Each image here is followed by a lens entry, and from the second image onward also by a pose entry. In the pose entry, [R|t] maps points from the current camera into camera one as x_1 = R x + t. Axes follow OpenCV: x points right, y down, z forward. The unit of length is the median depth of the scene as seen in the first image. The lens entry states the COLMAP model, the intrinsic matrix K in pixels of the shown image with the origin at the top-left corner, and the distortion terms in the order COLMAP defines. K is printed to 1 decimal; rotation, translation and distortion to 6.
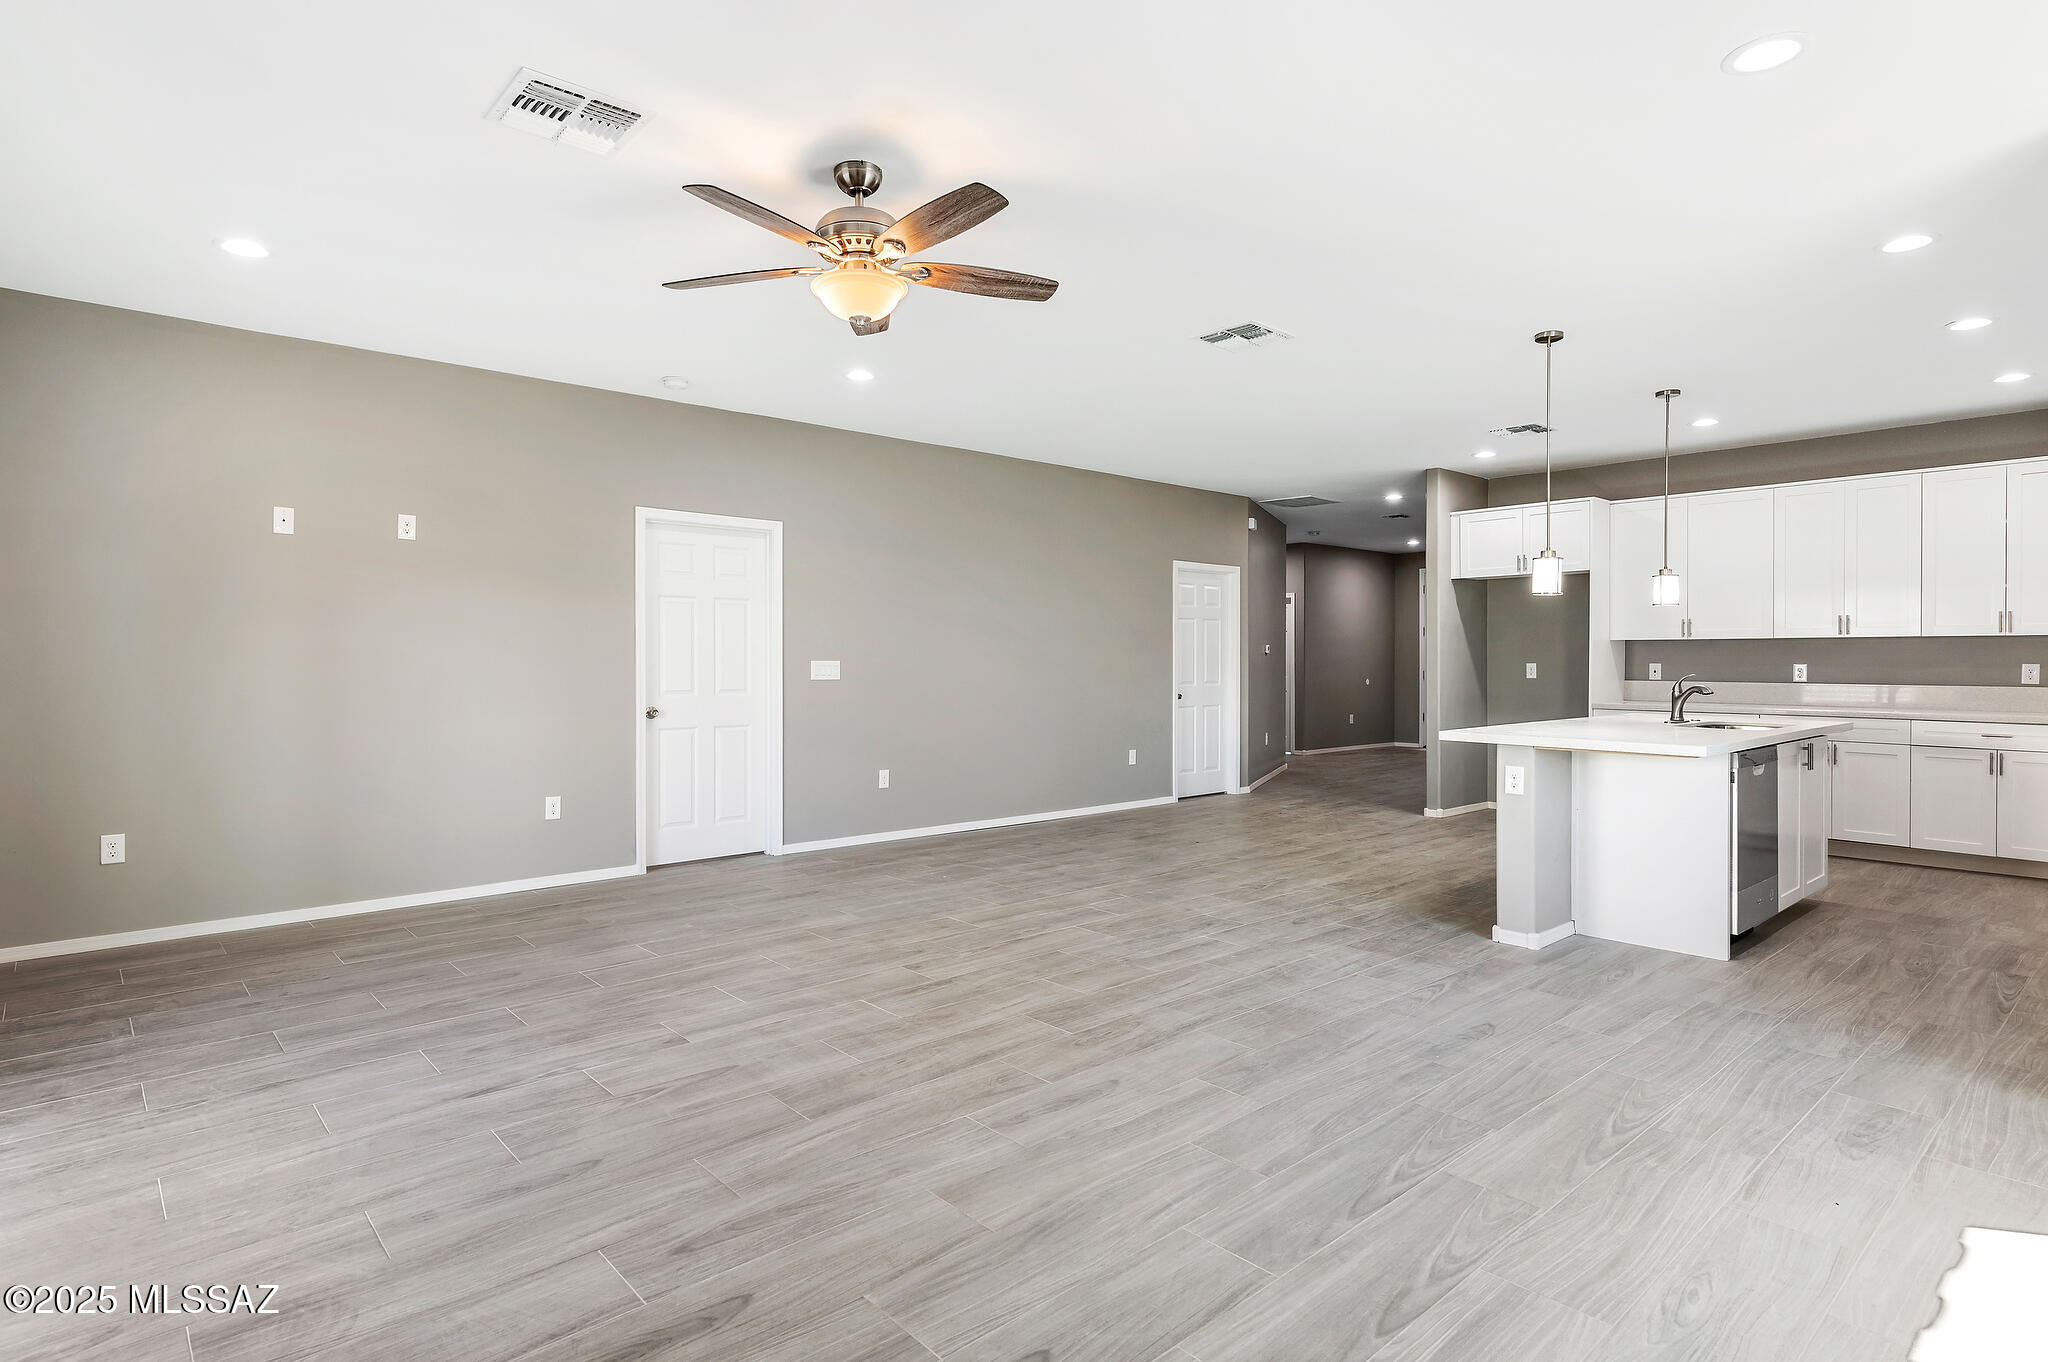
lens RADIAL K [[1086.3, 0, 1020.3], [0, 1086.3, 666.2], [0, 0, 1]] dist [0.007235, -0.001451]
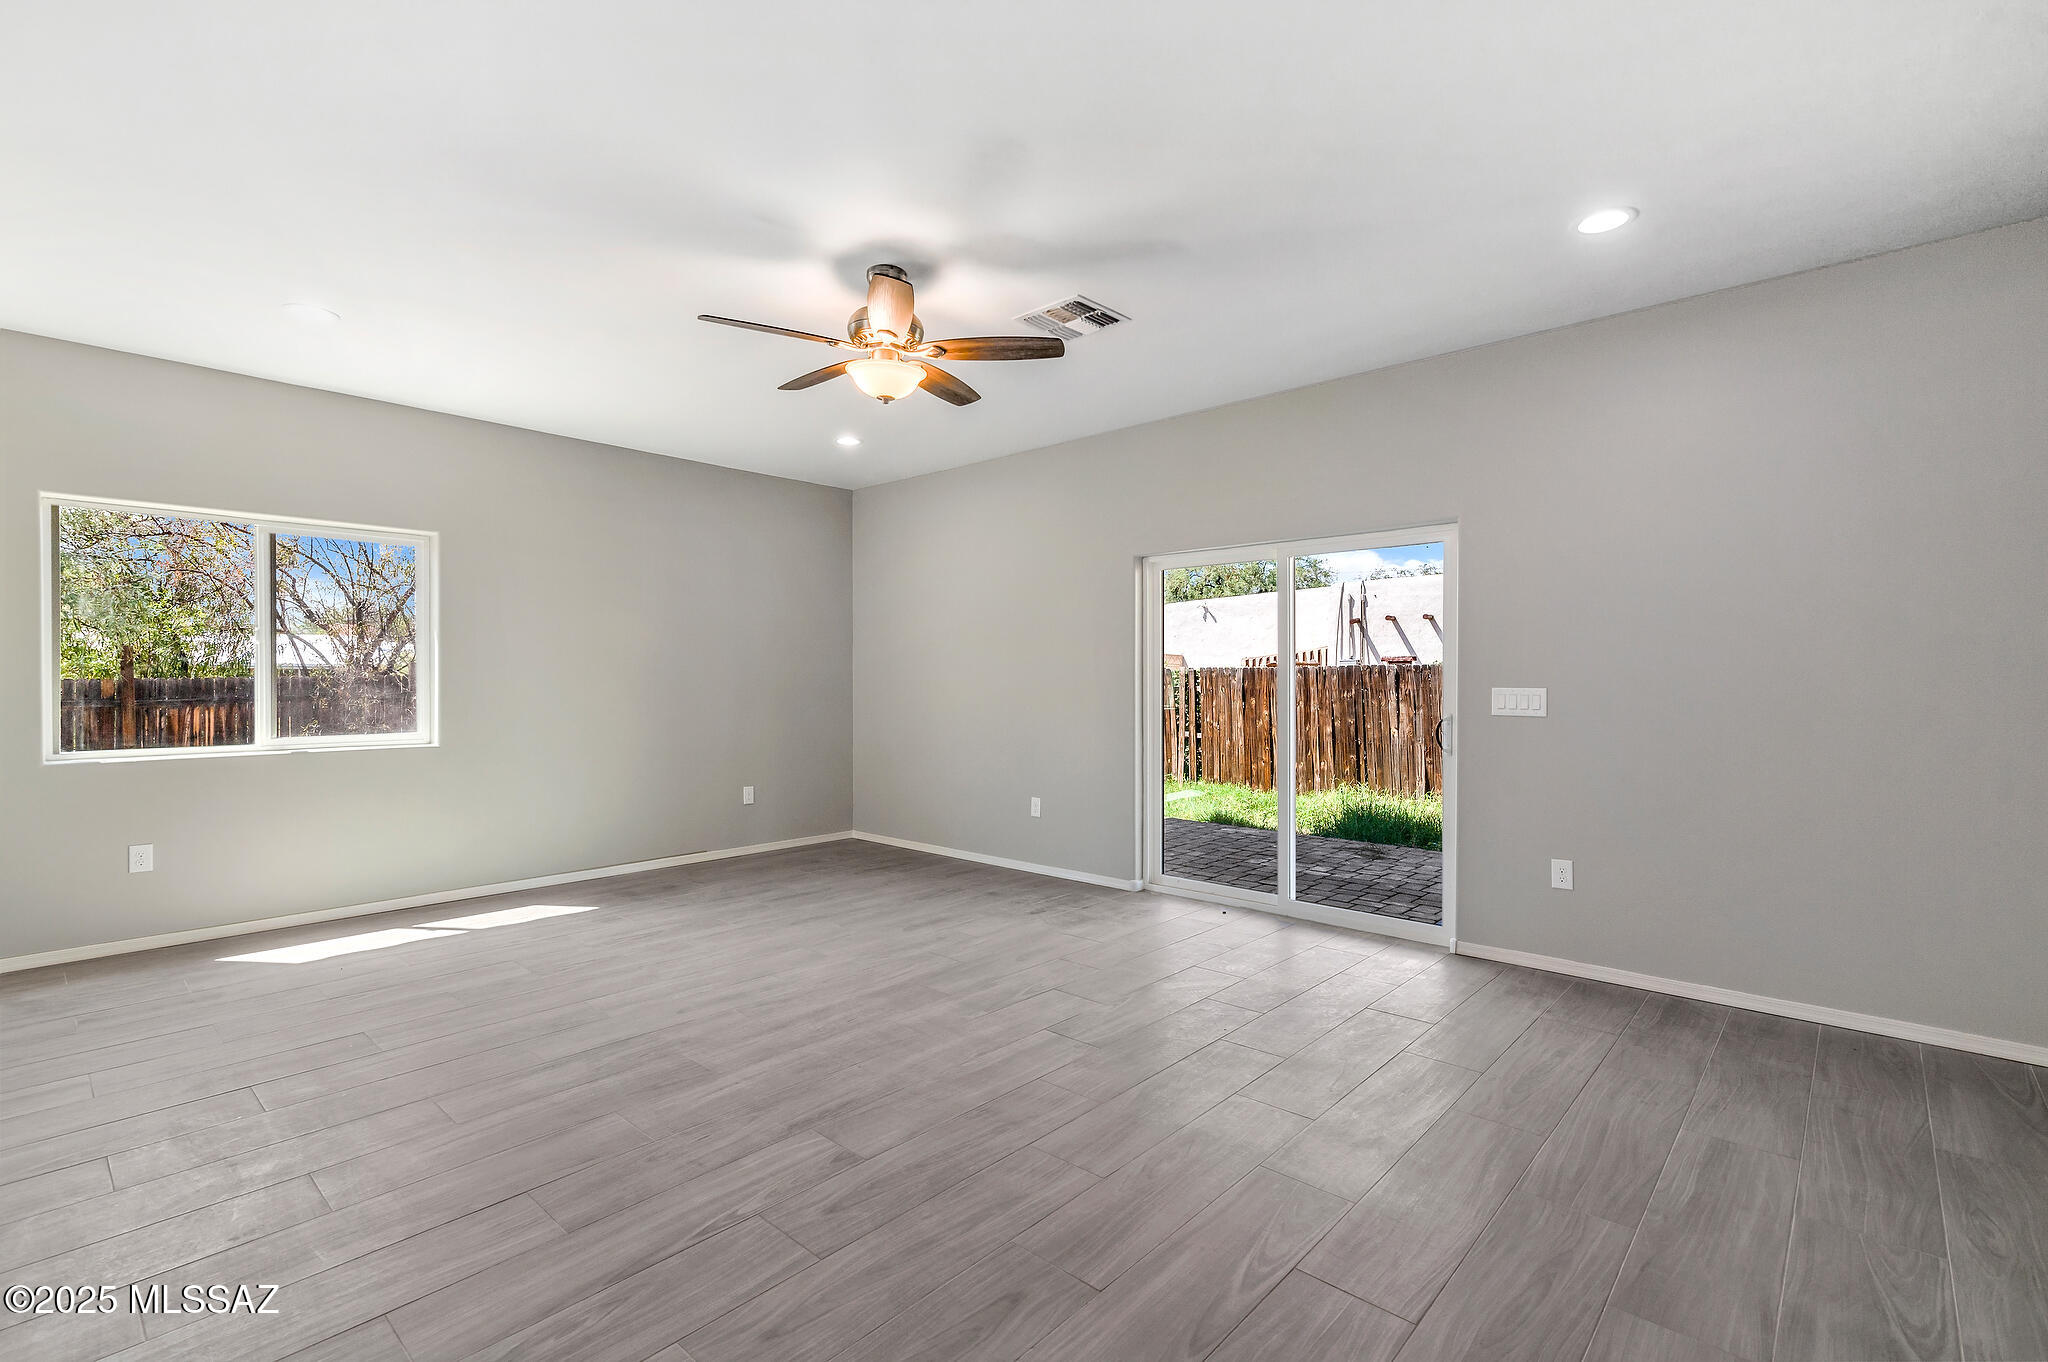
lens RADIAL K [[913.7, 0, 1017.6], [0, 913.7, 746.2], [0, 0, 1]] dist [0.011082, 0.000068]
pose [[-0.994984, 0.006695, -0.099812, -0.124126], [-0.001395, 0.996732, 0.080764, -0.010240], [0.100027, 0.080498, -0.991723, 1.279921]]
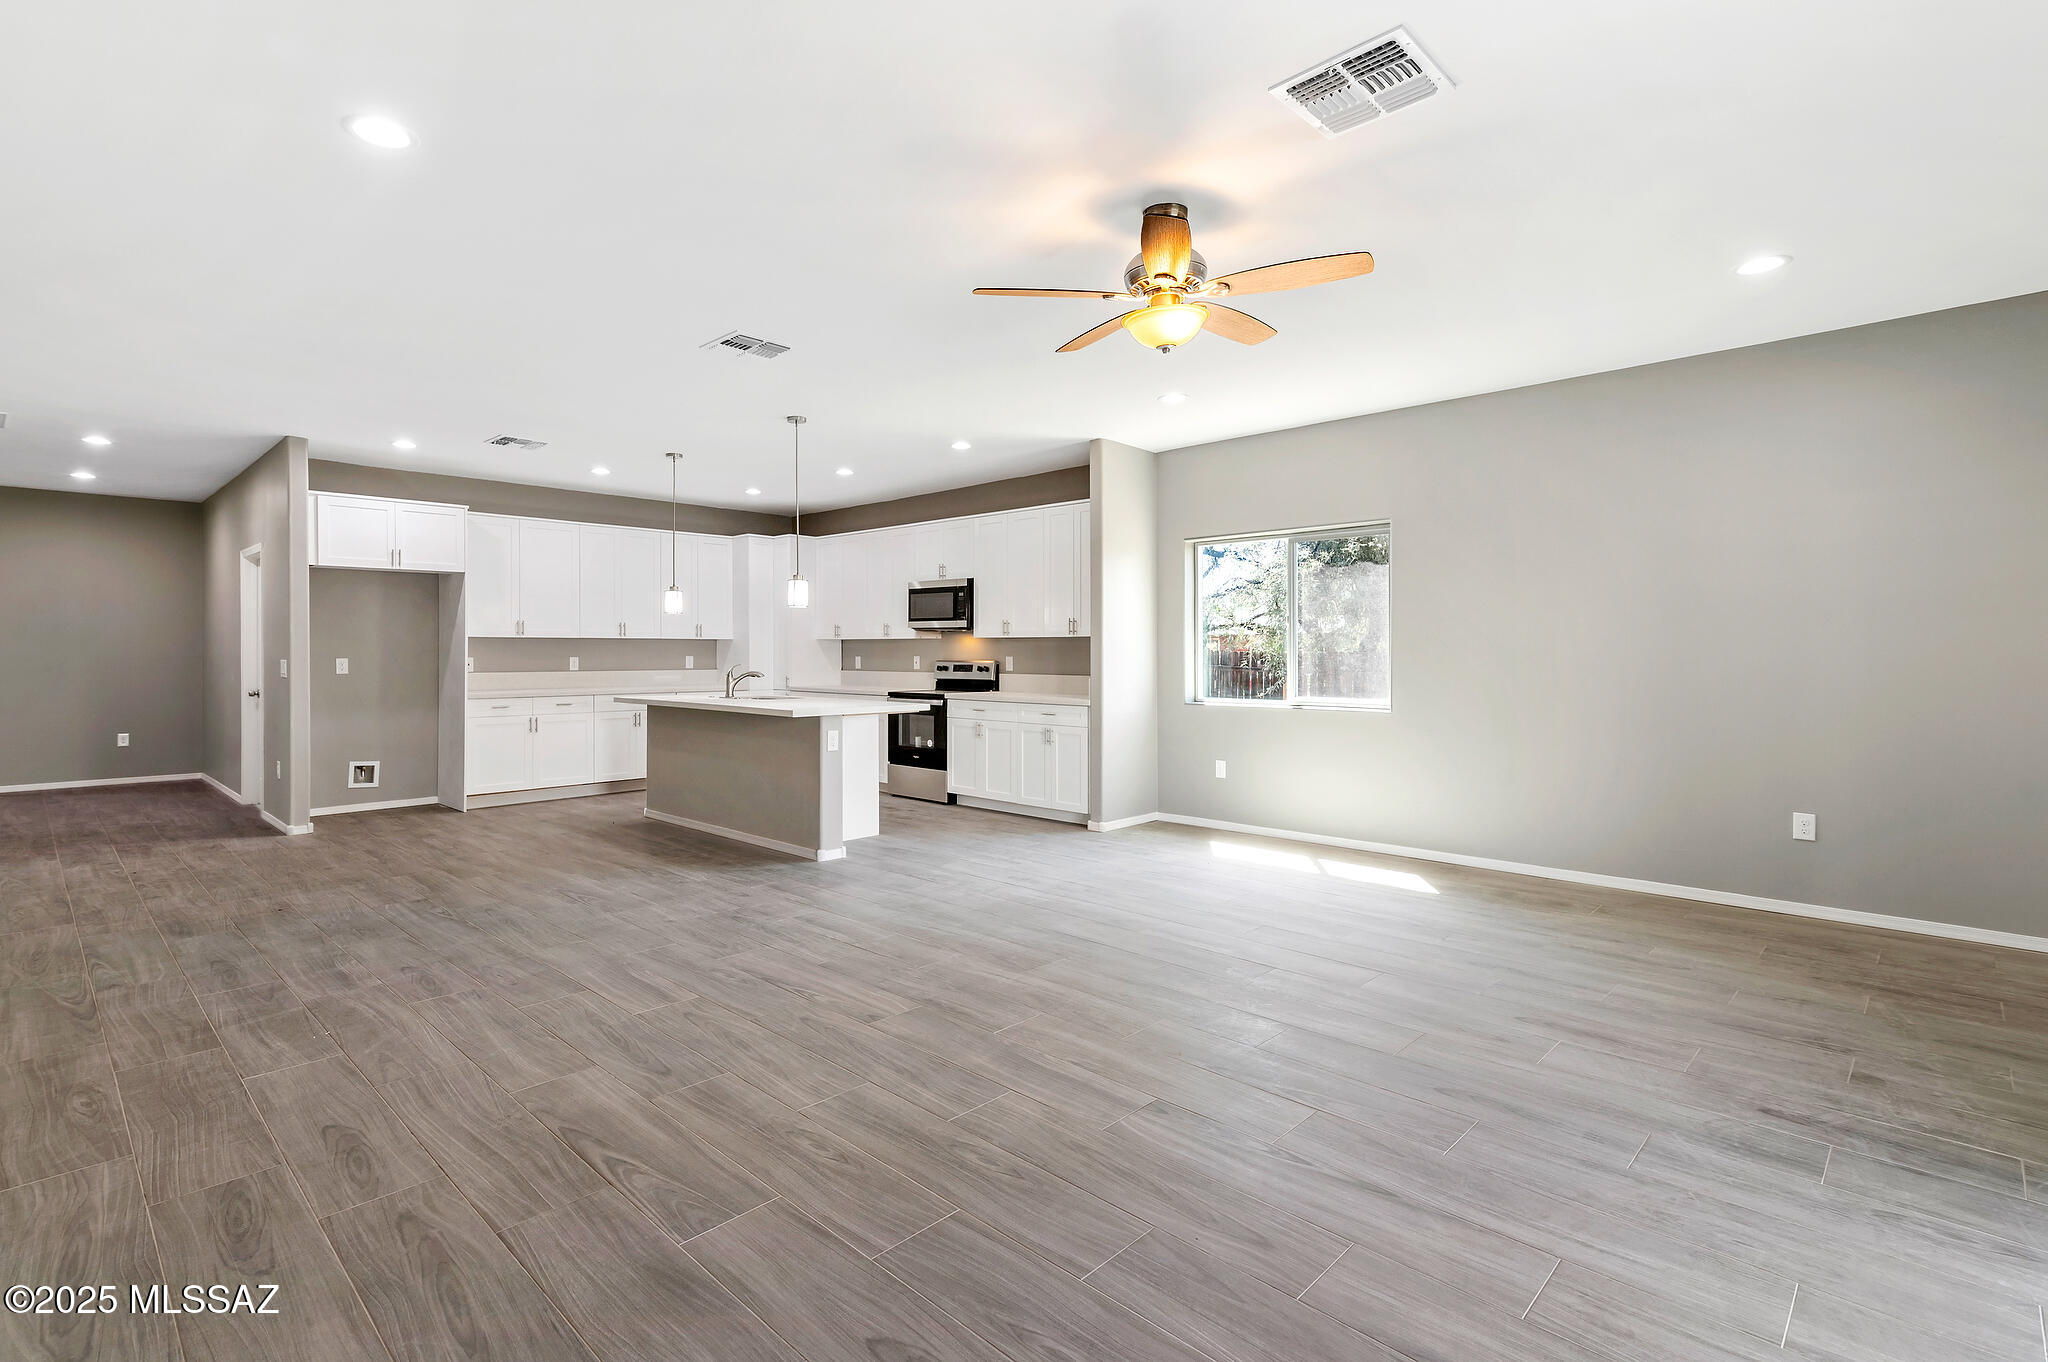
lens RADIAL K [[958.7, 0, 998.8], [0, 958.7, 654.2], [0, 0, 1]] dist [0.010391, 0.000066]
pose [[-0.069110, -0.002851, 0.997605, -0.712657], [0.008436, 0.999958, 0.003442, -0.007725], [-0.997573, 0.008654, -0.069083, 0.794509]]
